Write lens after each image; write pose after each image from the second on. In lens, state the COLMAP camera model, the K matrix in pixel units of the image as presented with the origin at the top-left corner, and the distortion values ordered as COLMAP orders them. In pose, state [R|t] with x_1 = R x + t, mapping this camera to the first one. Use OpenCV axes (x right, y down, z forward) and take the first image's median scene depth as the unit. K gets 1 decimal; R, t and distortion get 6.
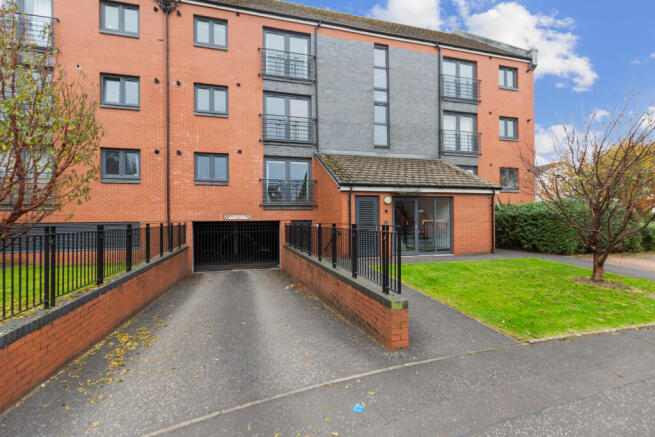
lens RADIAL K [[312.8, 0, 324.4], [0, 312.8, 211.7], [0, 0, 1]] dist [-0.000464, 0.000152]
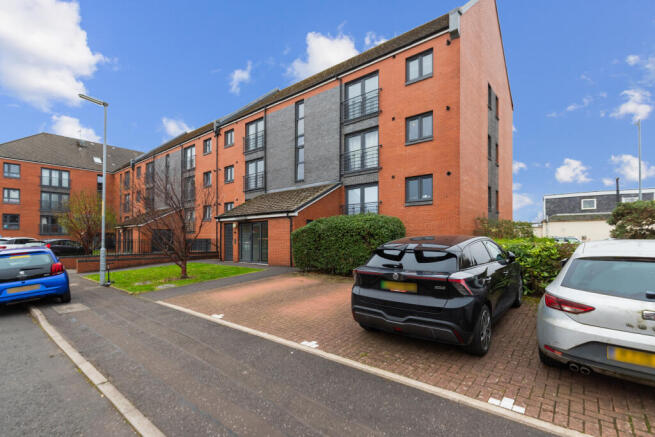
lens RADIAL K [[315.0, 0, 327.1], [0, 315.0, 230.8], [0, 0, 1]] dist [-0.002129, -0.000221]
pose [[0.539132, -0.011240, -0.842146, 1.248584], [0.020691, 0.999786, -0.000098, 0.000272], [0.841967, -0.017372, 0.539250, 0.368856]]
